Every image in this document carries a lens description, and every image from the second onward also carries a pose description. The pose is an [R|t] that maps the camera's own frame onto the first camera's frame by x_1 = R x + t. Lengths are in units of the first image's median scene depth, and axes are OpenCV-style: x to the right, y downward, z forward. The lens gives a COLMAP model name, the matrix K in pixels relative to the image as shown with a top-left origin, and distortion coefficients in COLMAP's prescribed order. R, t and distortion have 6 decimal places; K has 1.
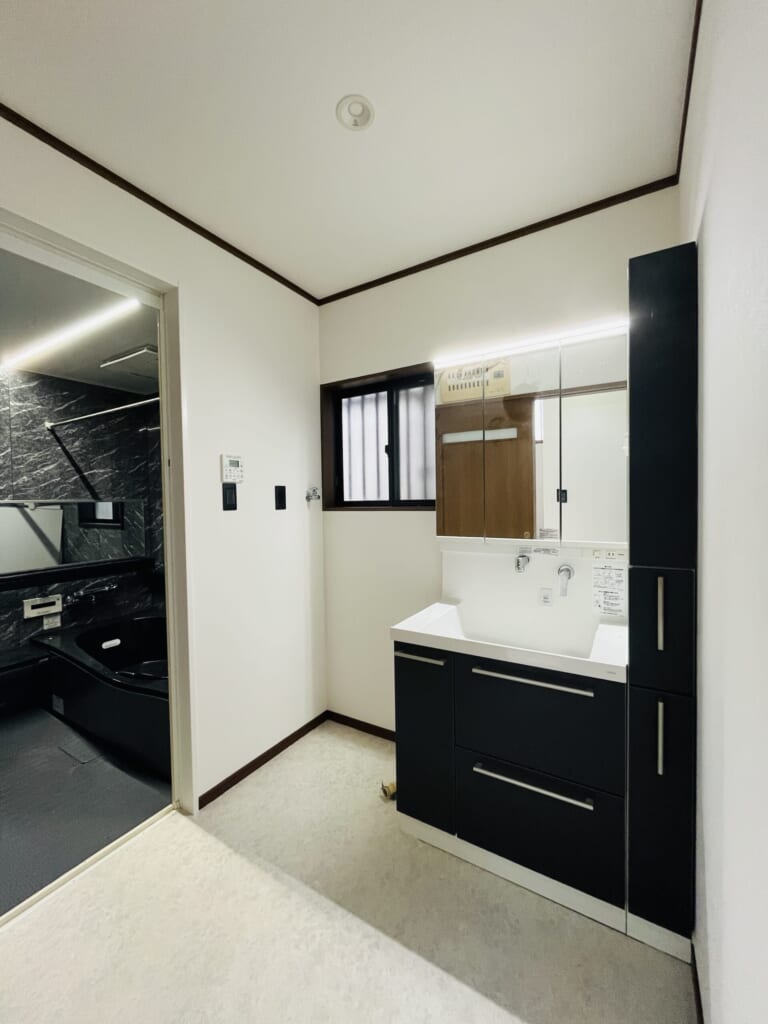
lens RADIAL K [[413.6, 0, 384.5], [0, 413.6, 511.5], [0, 0, 1]] dist [-0.001730, -0.000486]
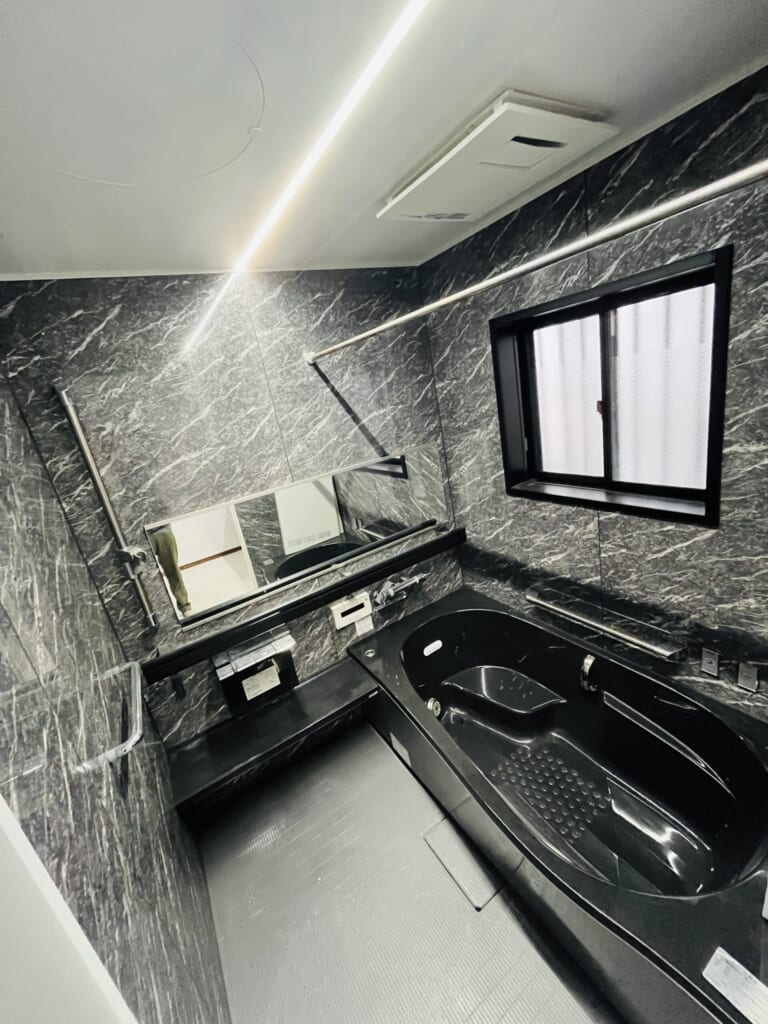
lens RADIAL K [[413.6, 0, 385.1], [0, 413.6, 511.3], [0, 0, 1]] dist [-0.001730, -0.000486]
pose [[0.883831, -0.009603, -0.467707, -0.403914], [0.154485, 0.949693, 0.272431, -0.135328], [0.441562, -0.313036, 0.840851, 0.431892]]
